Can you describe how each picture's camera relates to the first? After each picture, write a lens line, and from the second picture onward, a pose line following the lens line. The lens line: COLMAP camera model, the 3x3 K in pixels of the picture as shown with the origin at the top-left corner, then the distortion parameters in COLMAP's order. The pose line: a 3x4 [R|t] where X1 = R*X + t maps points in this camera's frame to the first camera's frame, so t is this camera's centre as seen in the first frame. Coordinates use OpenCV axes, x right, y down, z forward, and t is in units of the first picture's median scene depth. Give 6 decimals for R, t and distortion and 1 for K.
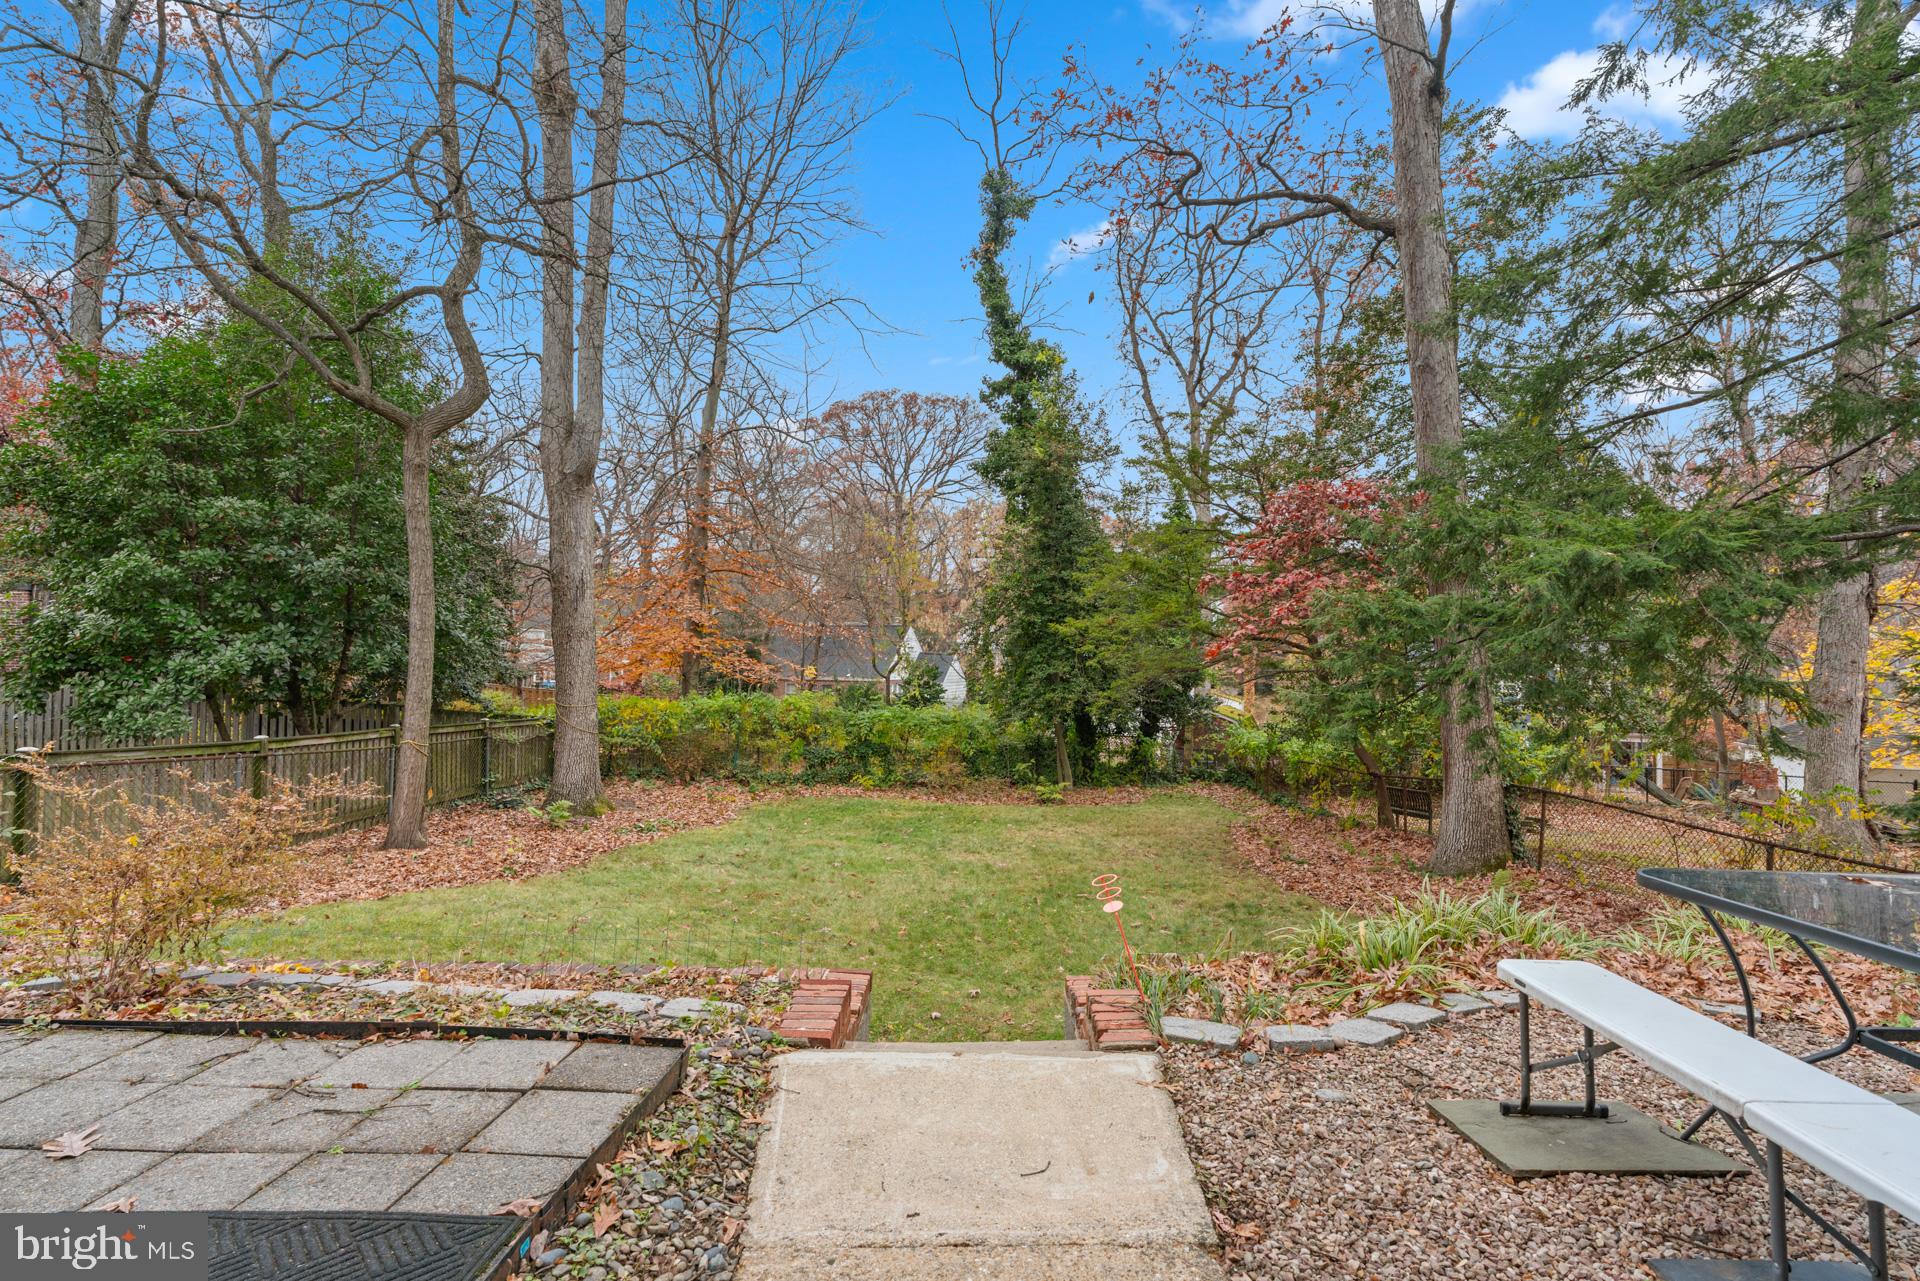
lens RADIAL K [[877.5, 0, 969.7], [0, 877.5, 644.4], [0, 0, 1]] dist [-0.010804, 0.001891]
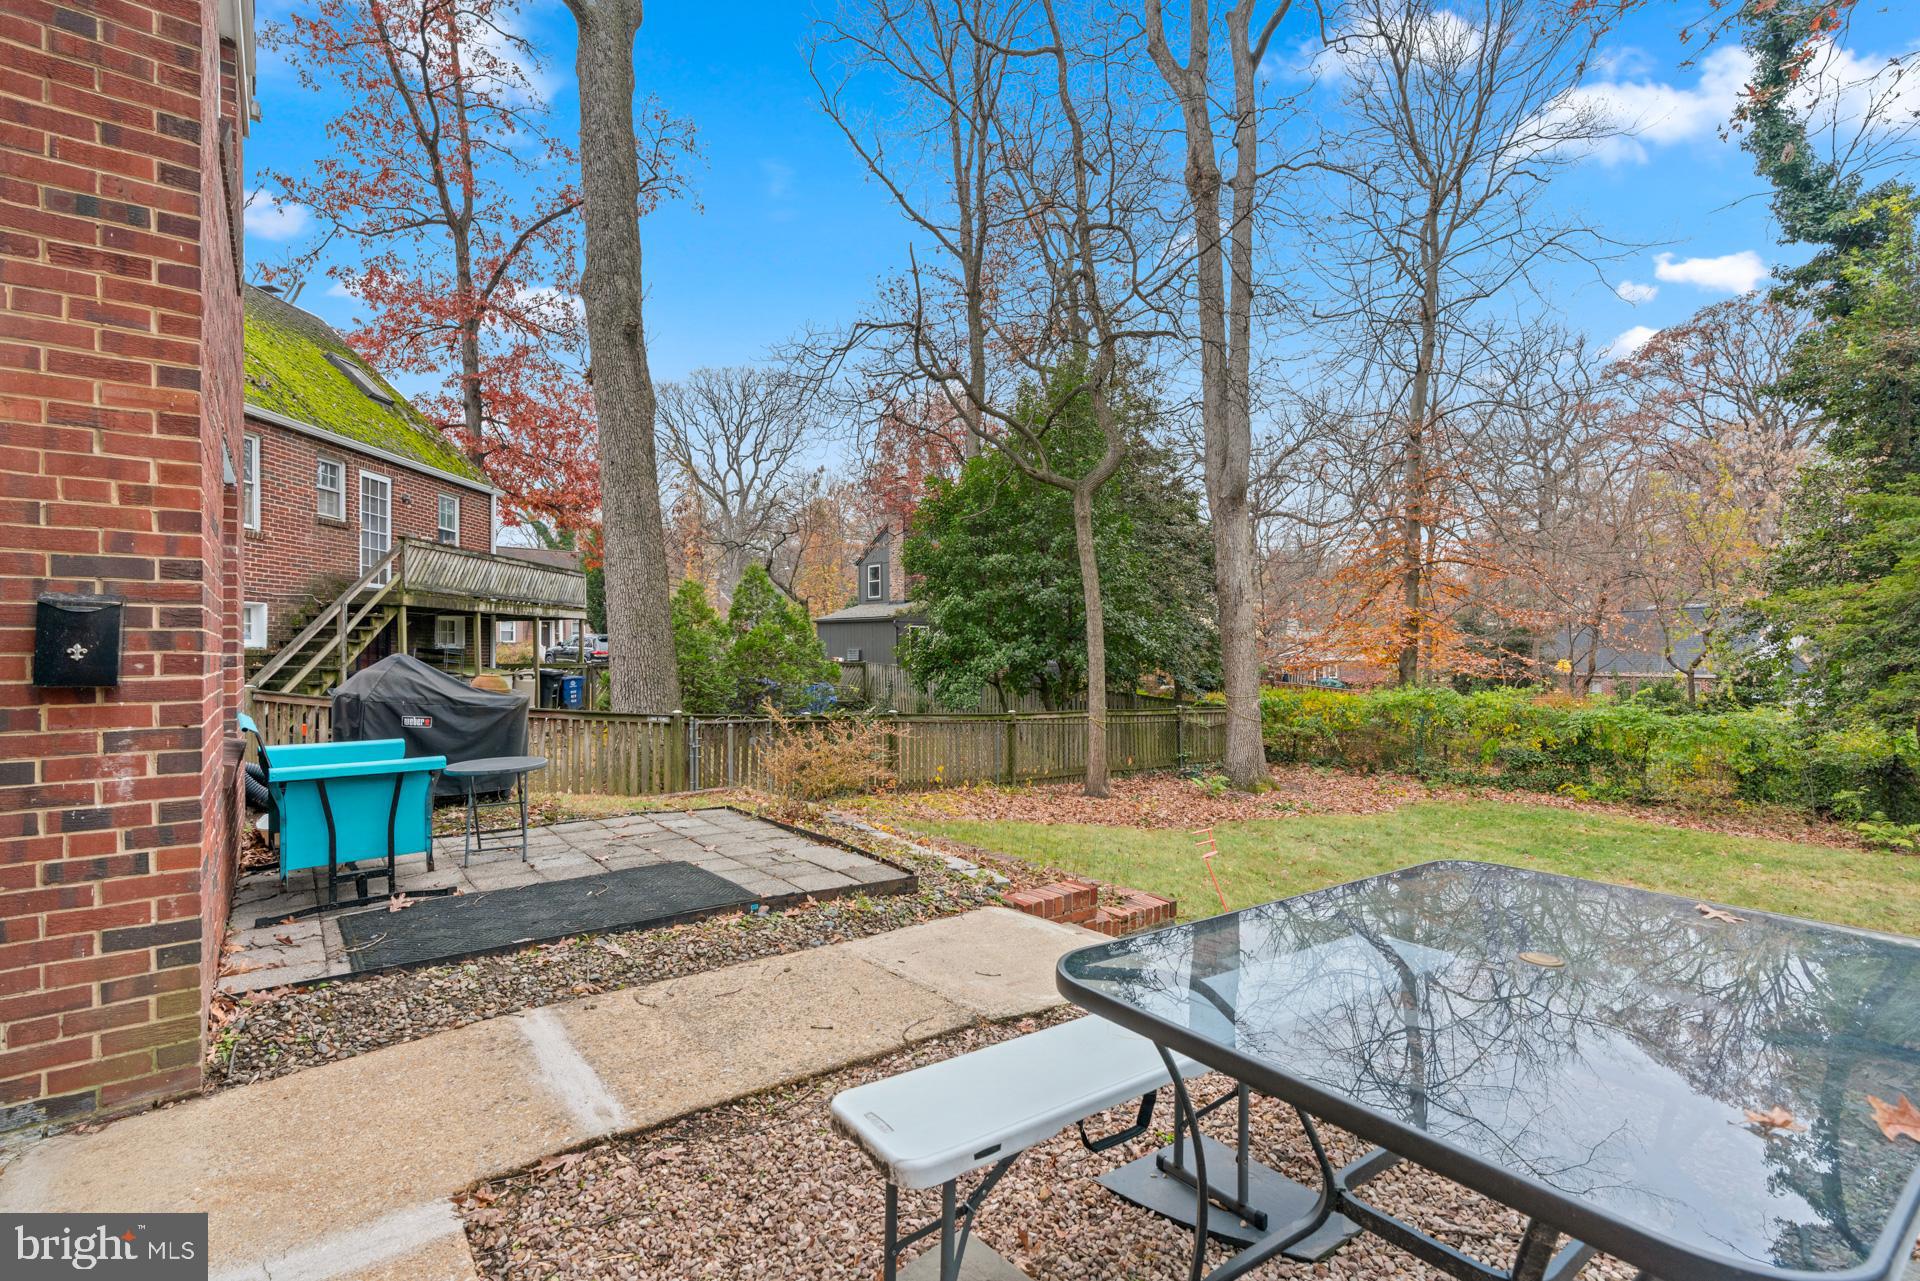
lens RADIAL K [[877.5, 0, 969.7], [0, 877.5, 649.5], [0, 0, 1]] dist [-0.010804, 0.001891]
pose [[0.622564, -0.022399, -0.782248, 0.224130], [0.029578, 0.999550, -0.005081, 0.003381], [0.782010, -0.019974, 0.622946, -0.000908]]
